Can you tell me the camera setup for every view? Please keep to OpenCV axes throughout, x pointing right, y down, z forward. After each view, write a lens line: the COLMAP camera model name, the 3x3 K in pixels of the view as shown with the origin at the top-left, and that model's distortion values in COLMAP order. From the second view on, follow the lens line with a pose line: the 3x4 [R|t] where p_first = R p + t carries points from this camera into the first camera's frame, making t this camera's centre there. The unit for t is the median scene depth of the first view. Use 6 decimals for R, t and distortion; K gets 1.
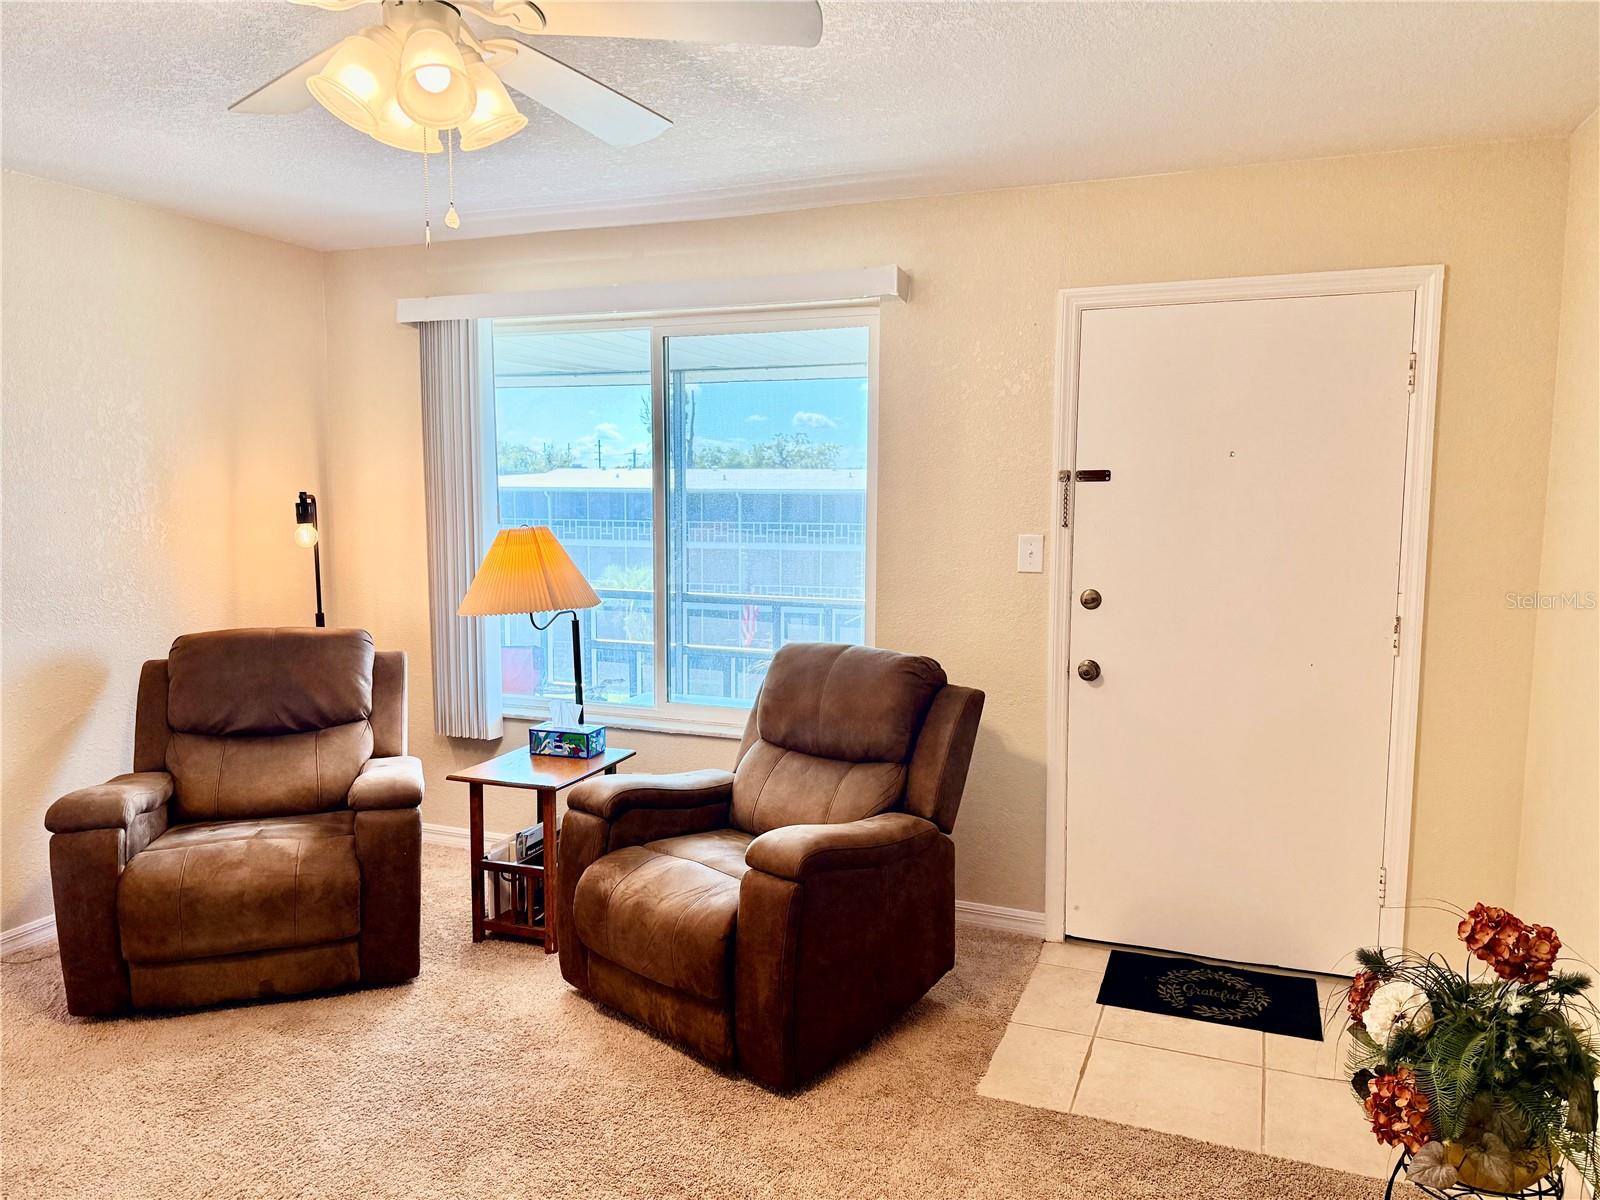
lens RADIAL K [[1130.4, 0, 796.9], [0, 1130.4, 605.3], [0, 0, 1]] dist [0.111620, -0.156973]
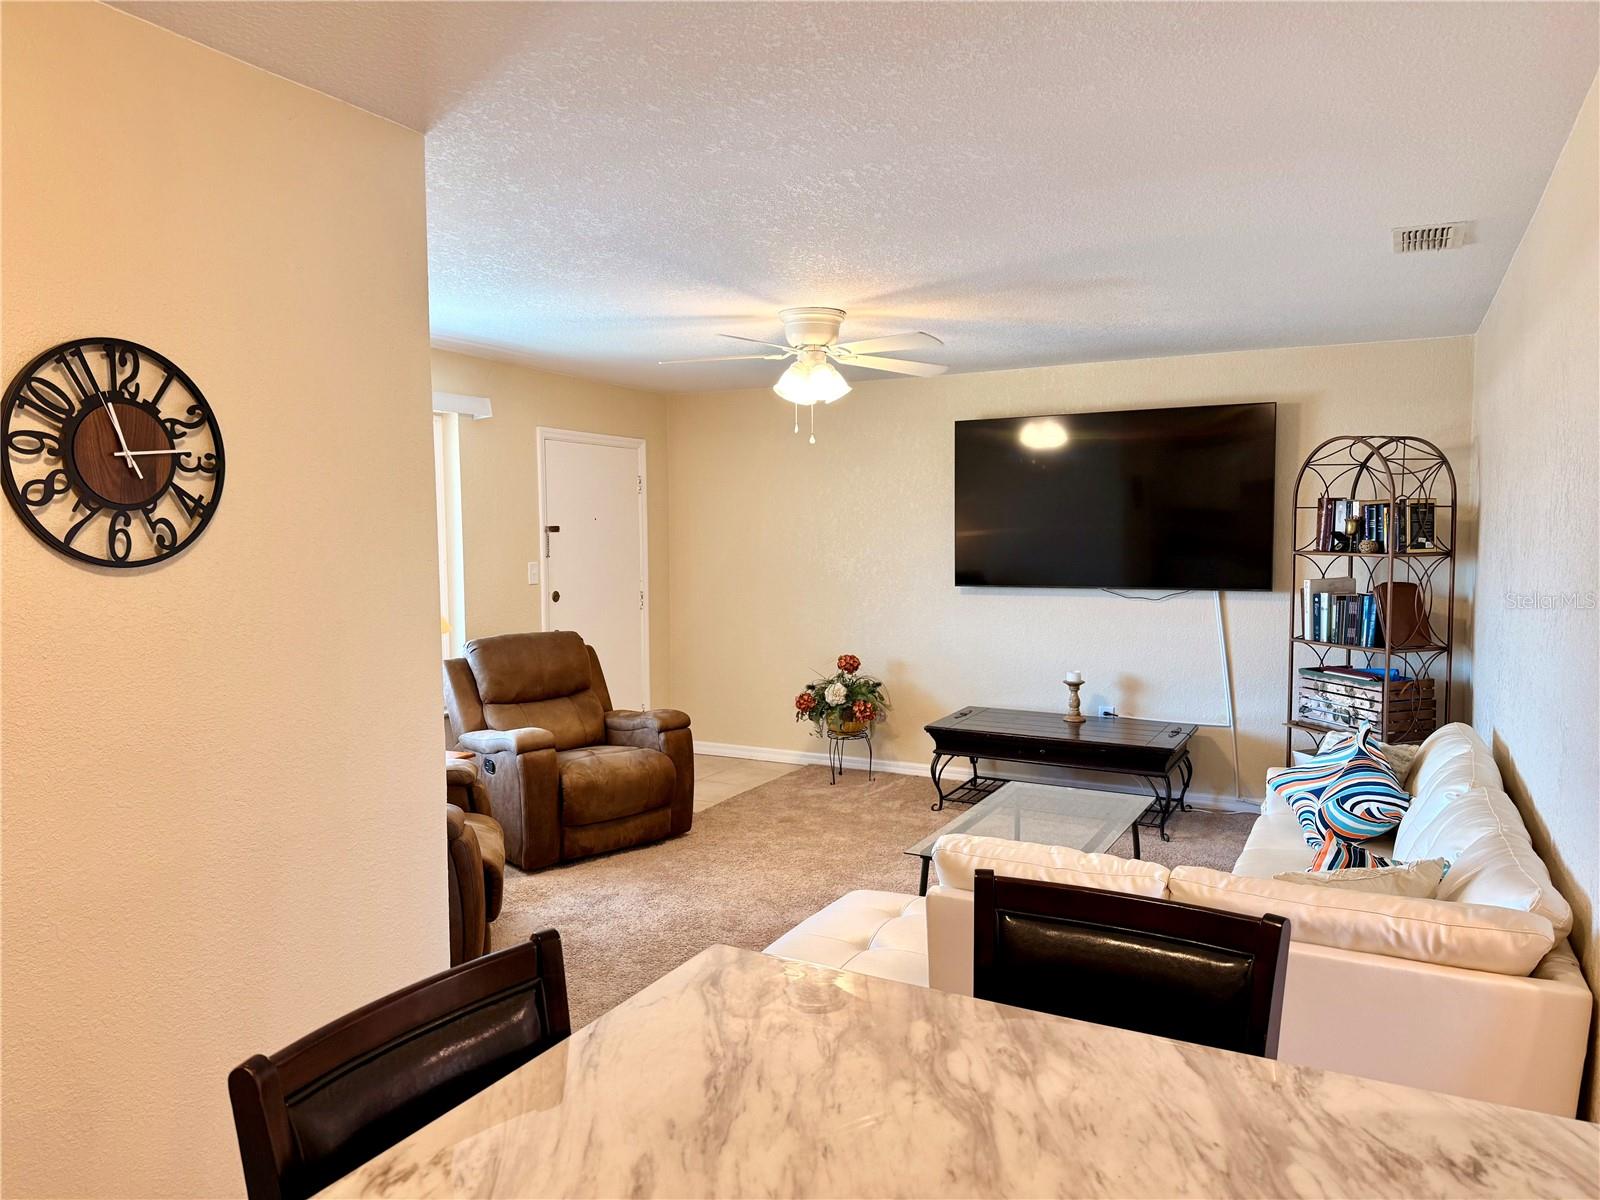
lens RADIAL K [[1130.4, 0, 796.9], [0, 1130.4, 605.3], [0, 0, 1]] dist [0.111620, -0.156973]
pose [[0.071566, -0.066750, 0.995200, -1.405473], [0.126420, 0.990319, 0.057332, -0.042773], [-0.989392, 0.121710, 0.079312, 0.435268]]
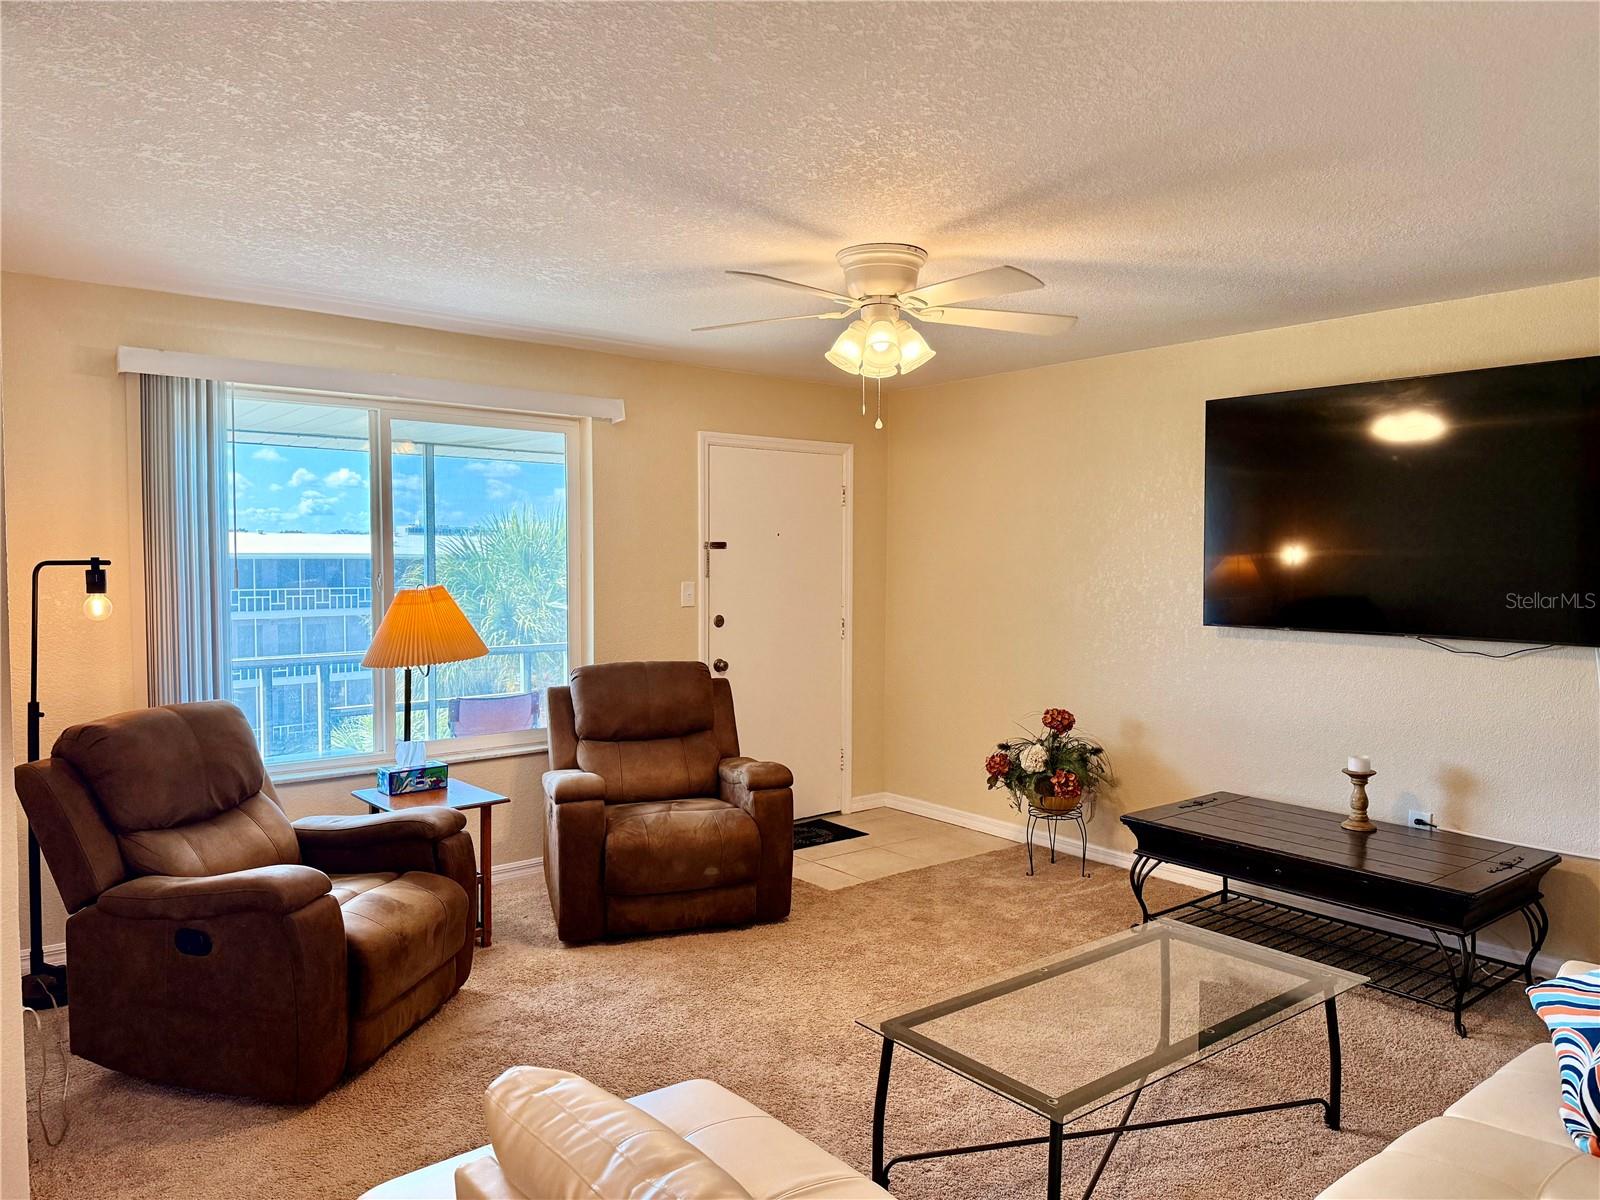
lens RADIAL K [[1128.6, 0, 789.4], [0, 1128.6, 601.0], [0, 0, 1]] dist [0.165426, -0.321710]
pose [[0.469810, -0.033436, 0.882134, -1.025040], [0.102546, 0.994584, -0.016916, 0.003773], [-0.876792, 0.098407, 0.470694, 0.137585]]
